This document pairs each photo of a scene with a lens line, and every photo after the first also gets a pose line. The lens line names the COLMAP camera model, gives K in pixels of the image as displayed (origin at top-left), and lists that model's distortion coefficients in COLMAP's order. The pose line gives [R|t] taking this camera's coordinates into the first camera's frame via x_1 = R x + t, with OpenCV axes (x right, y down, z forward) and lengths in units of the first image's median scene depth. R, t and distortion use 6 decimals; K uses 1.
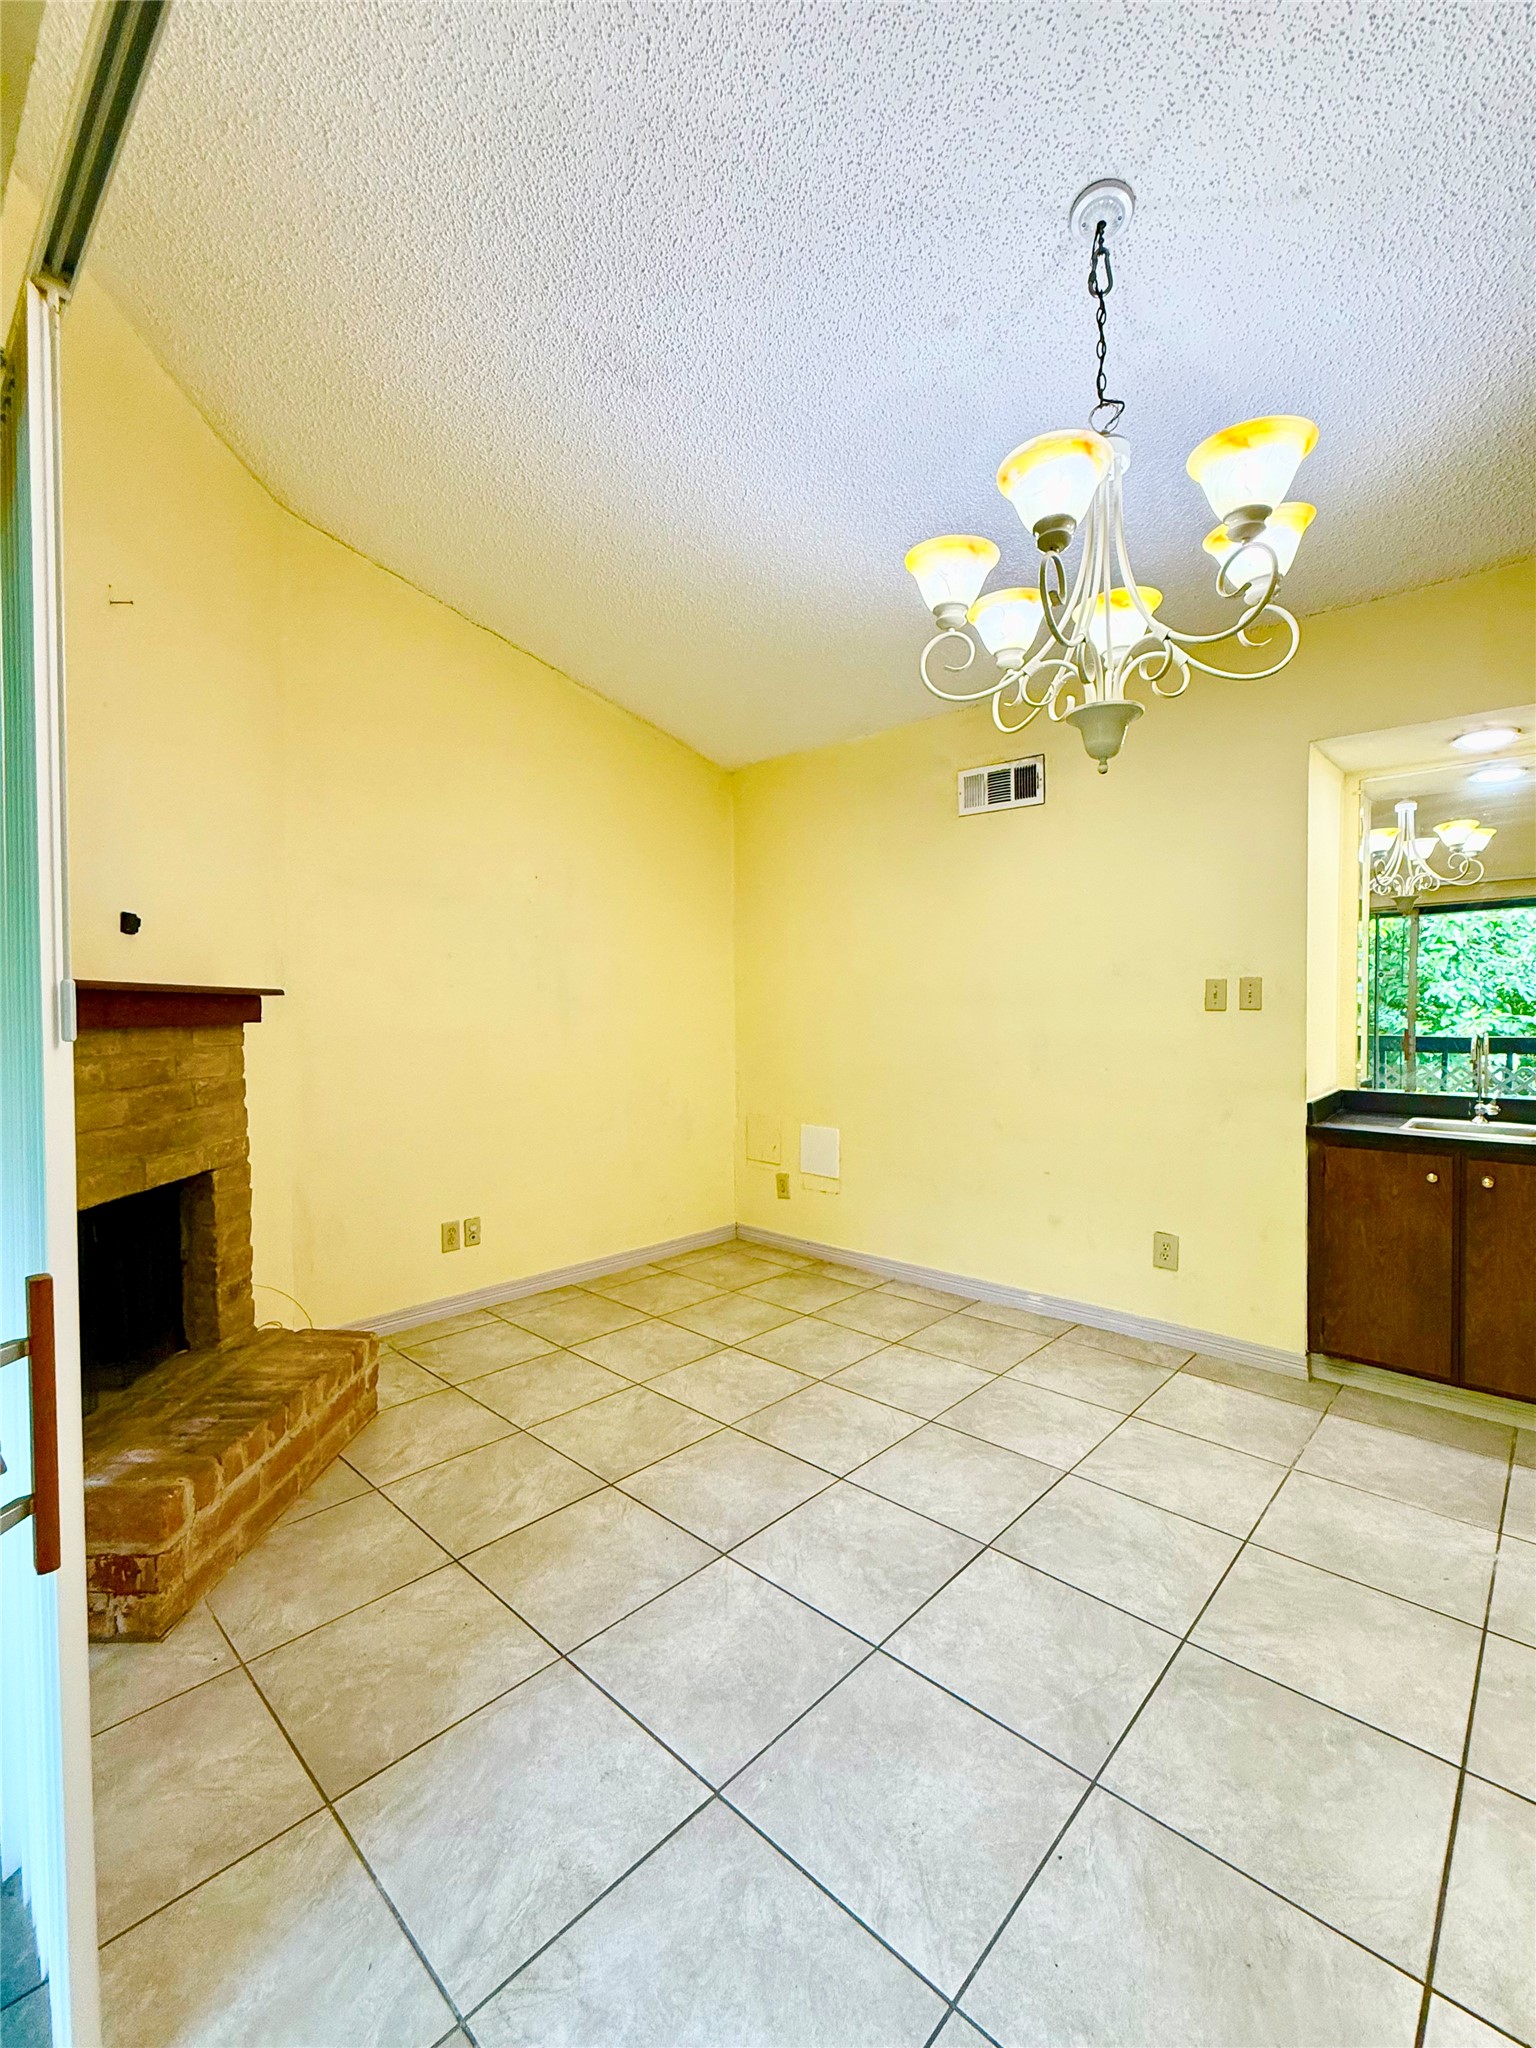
lens RADIAL K [[869.8, 0, 769.4], [0, 869.8, 1025.5], [0, 0, 1]] dist [-0.001931, 0.000890]
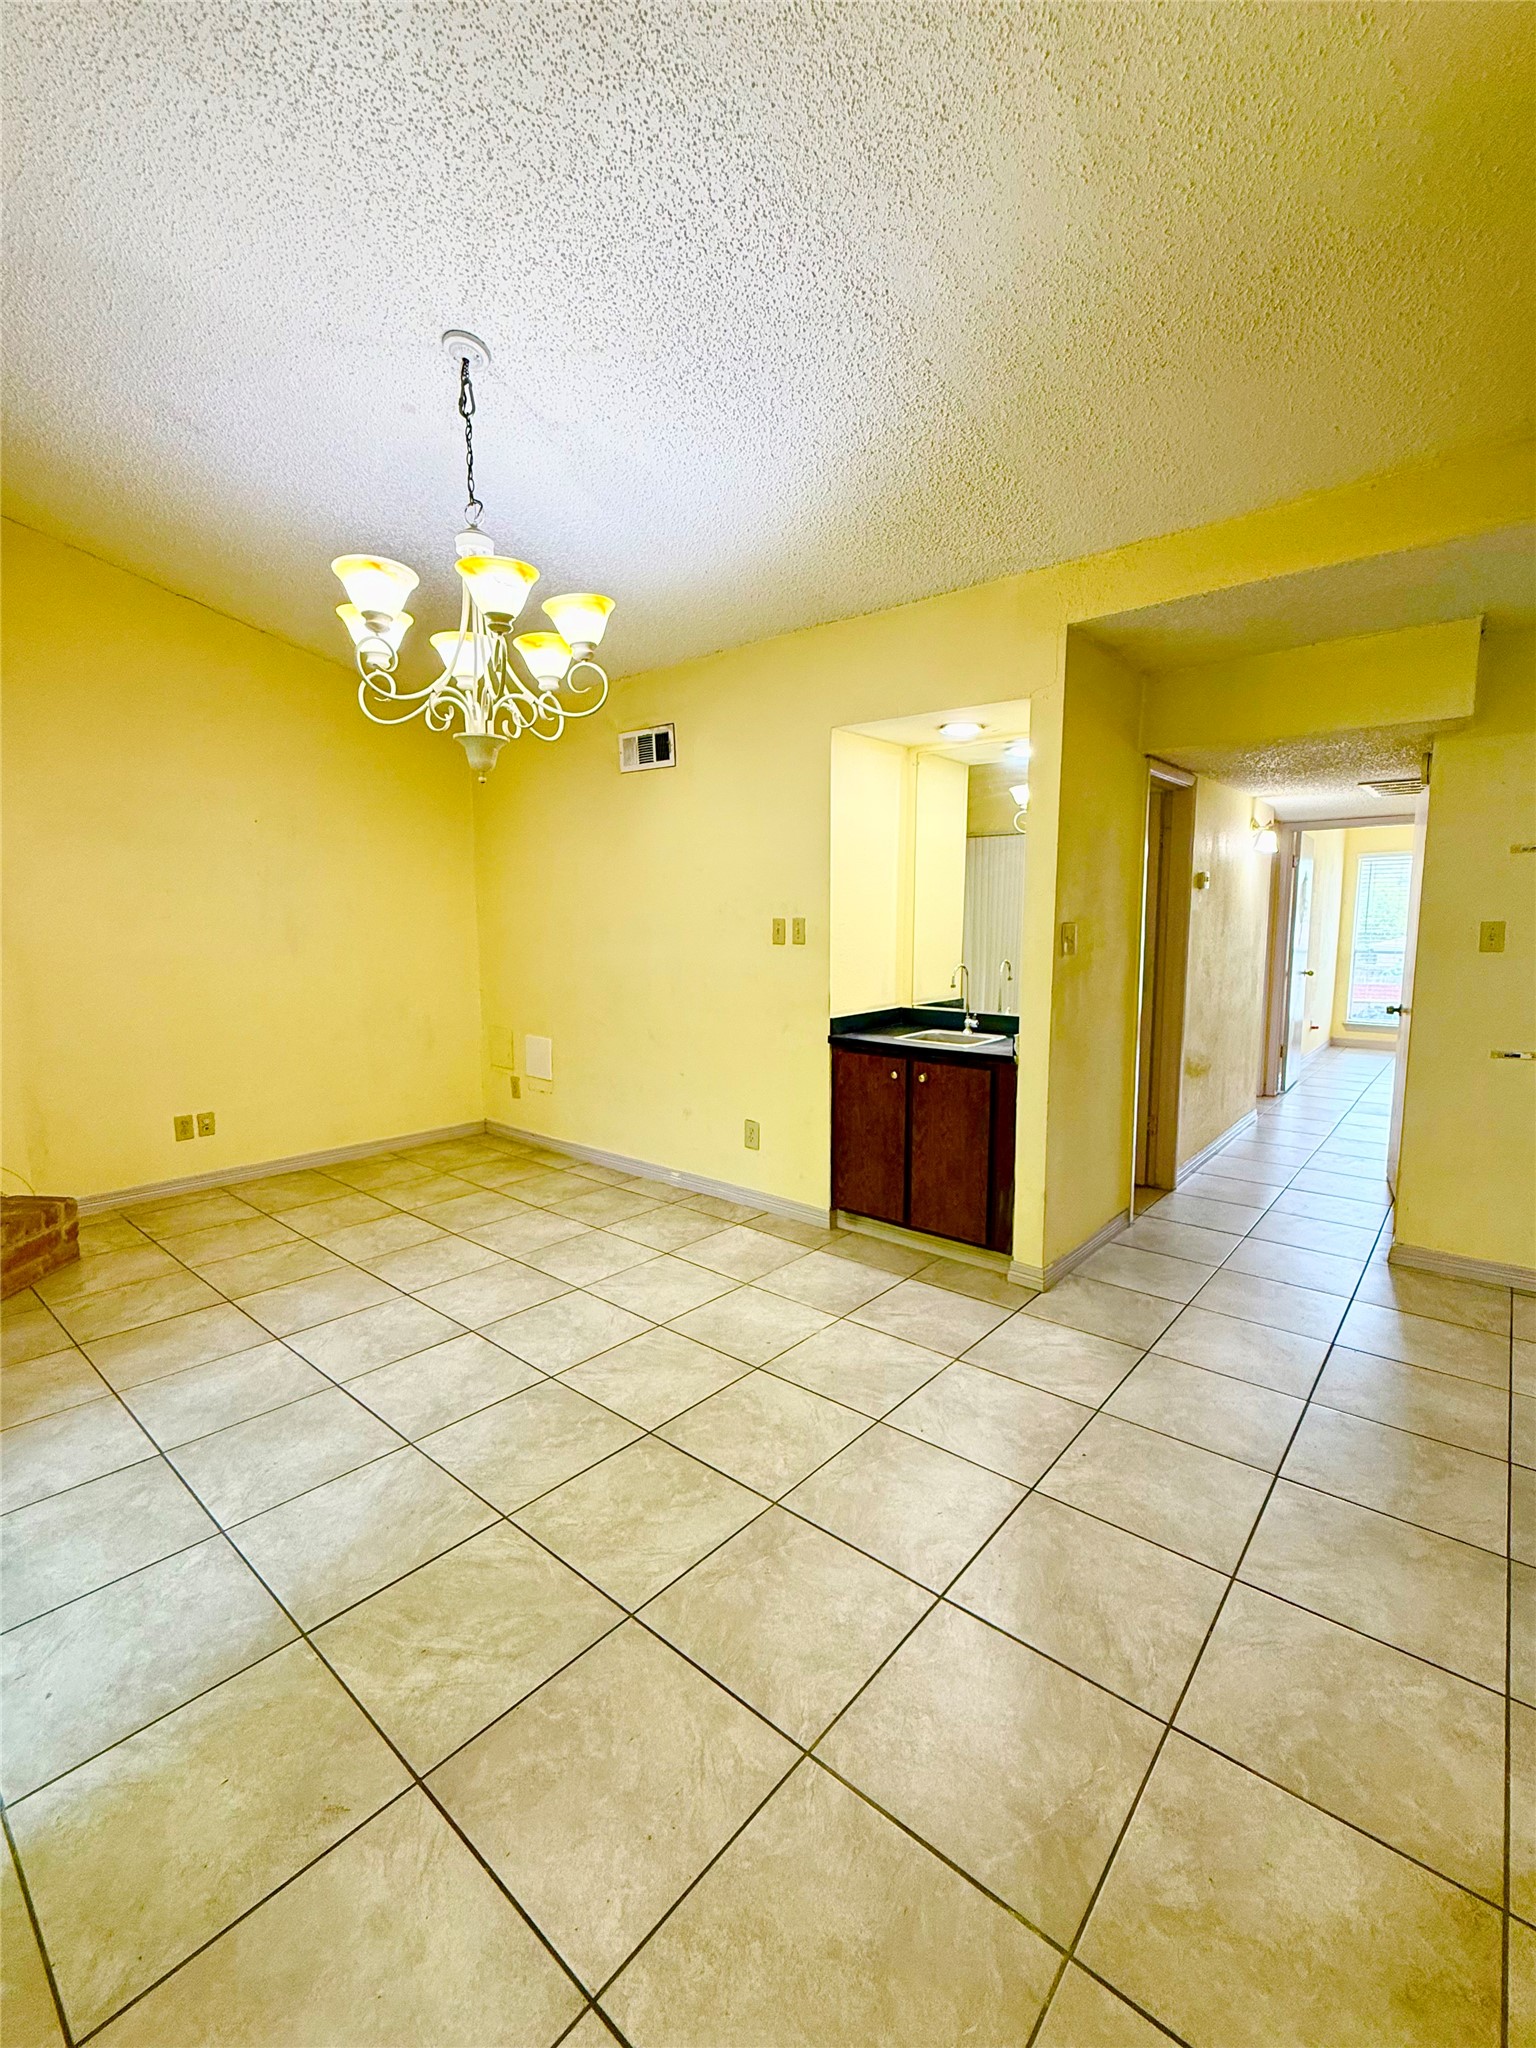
lens RADIAL K [[869.8, 0, 772.3], [0, 869.8, 1025.3], [0, 0, 1]] dist [-0.001931, 0.000890]
pose [[0.998795, 0.000188, 0.049086, 0.468208], [-0.005159, 0.994856, 0.101169, -0.028835], [-0.048814, -0.101300, 0.993658, -0.264659]]
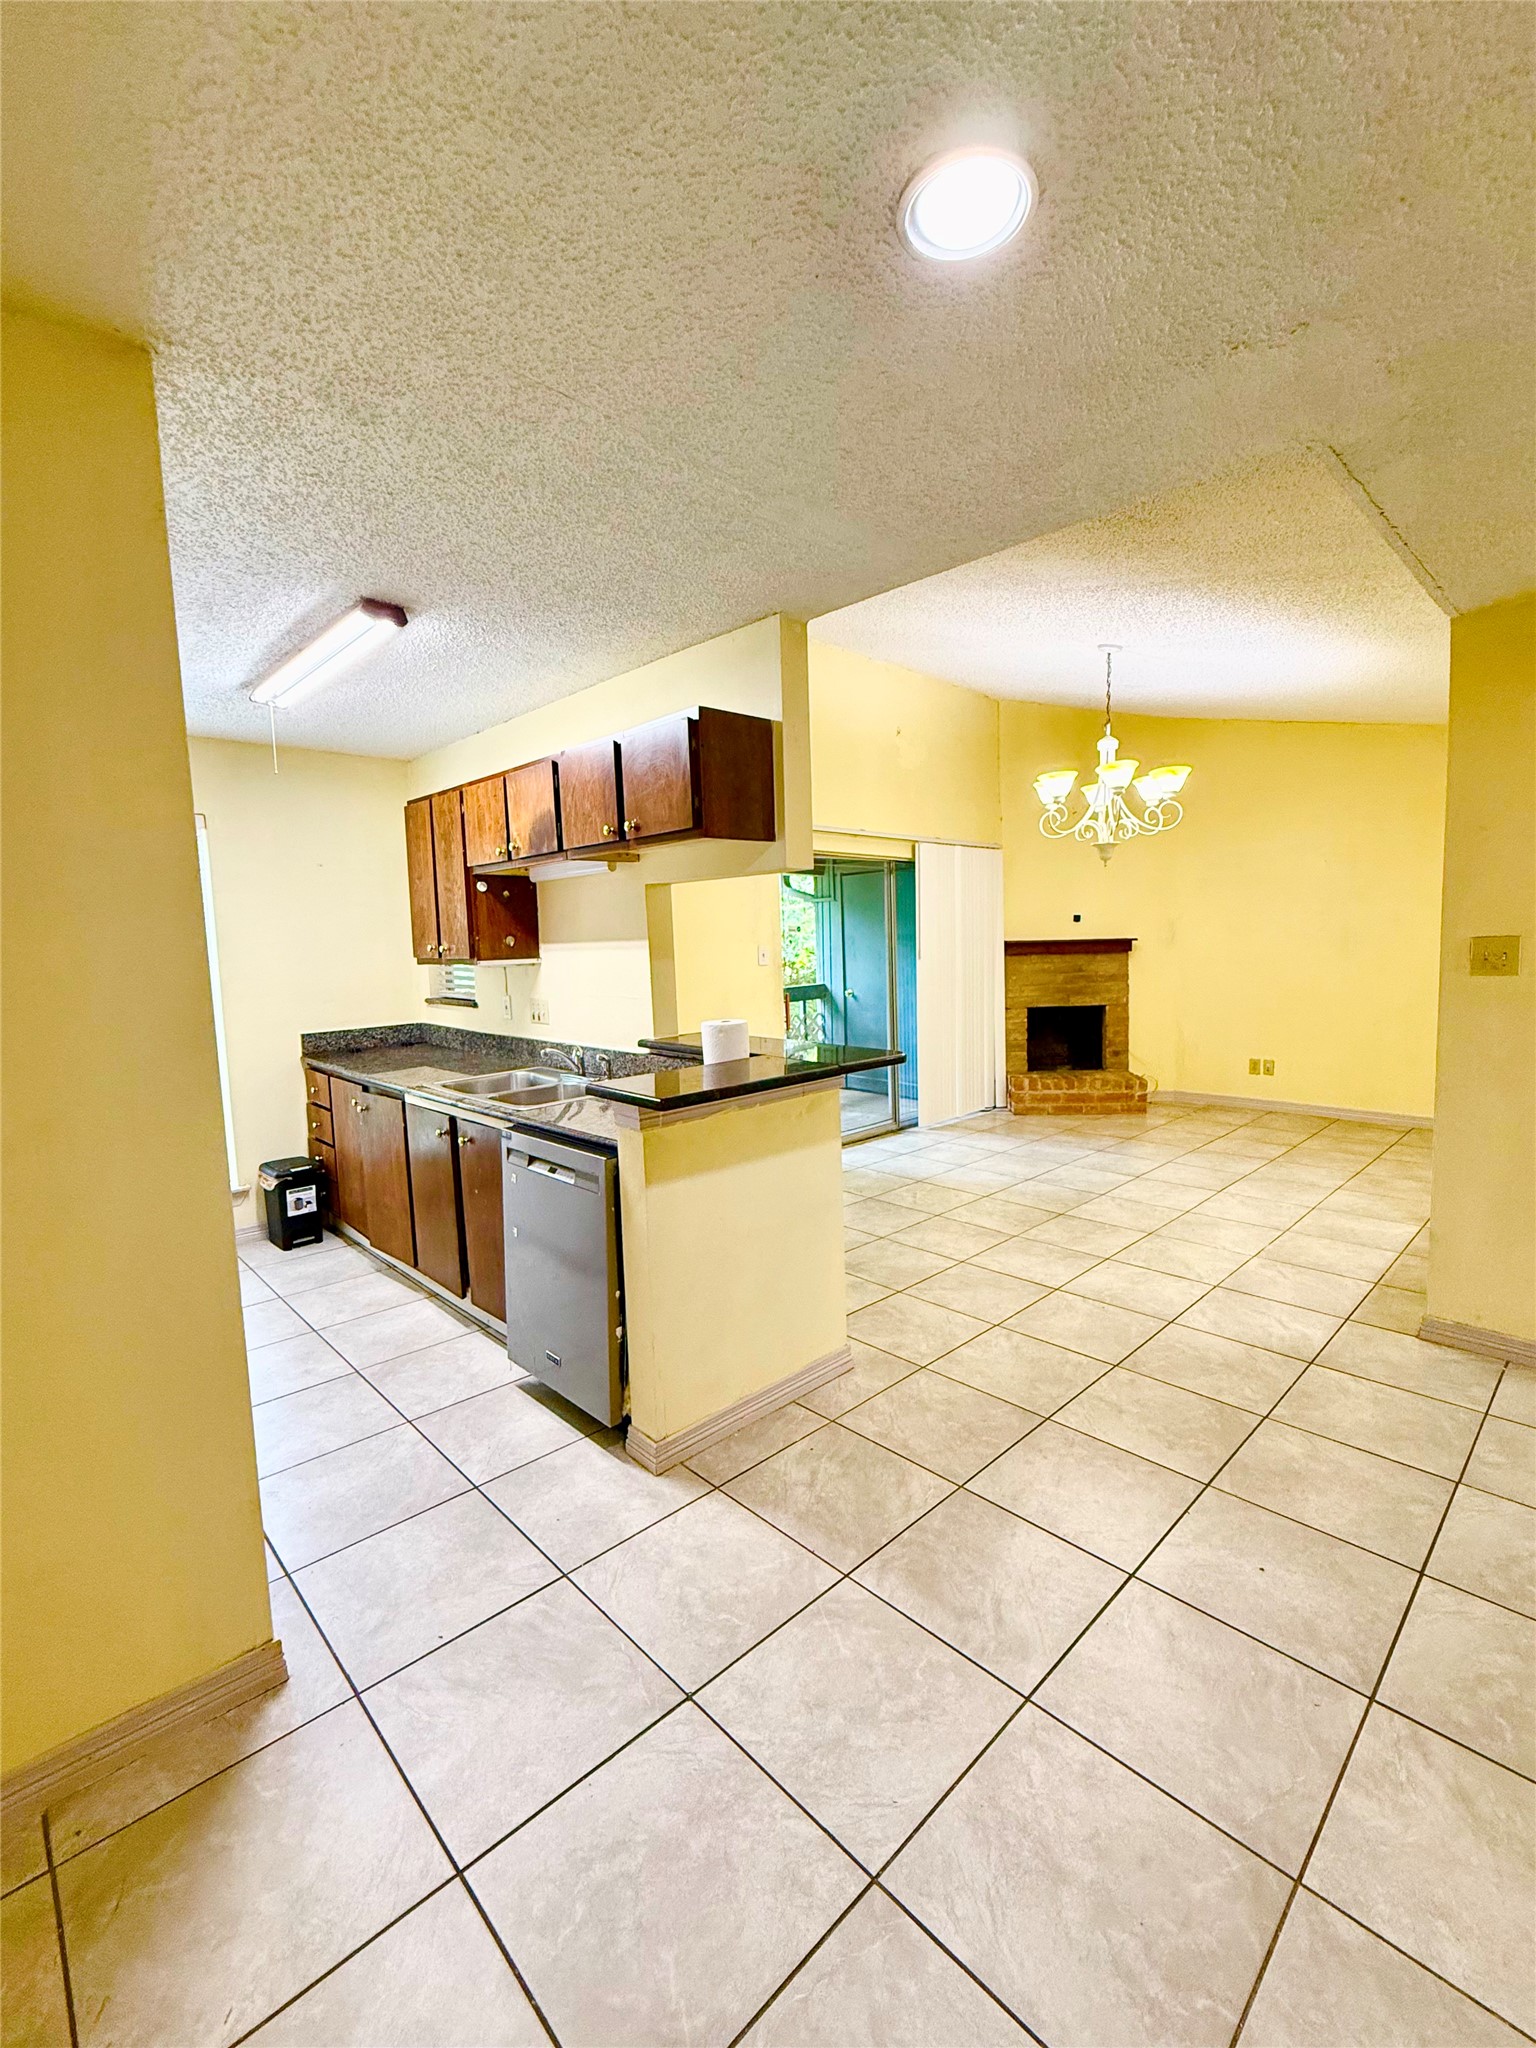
lens RADIAL K [[869.8, 0, 767.4], [0, 869.8, 1027.8], [0, 0, 1]] dist [-0.001931, 0.000890]
pose [[-0.056330, 0.107227, -0.992638, 1.862963], [0.005191, 0.994234, 0.107105, -0.054326], [0.998399, 0.000881, -0.056562, 0.075722]]
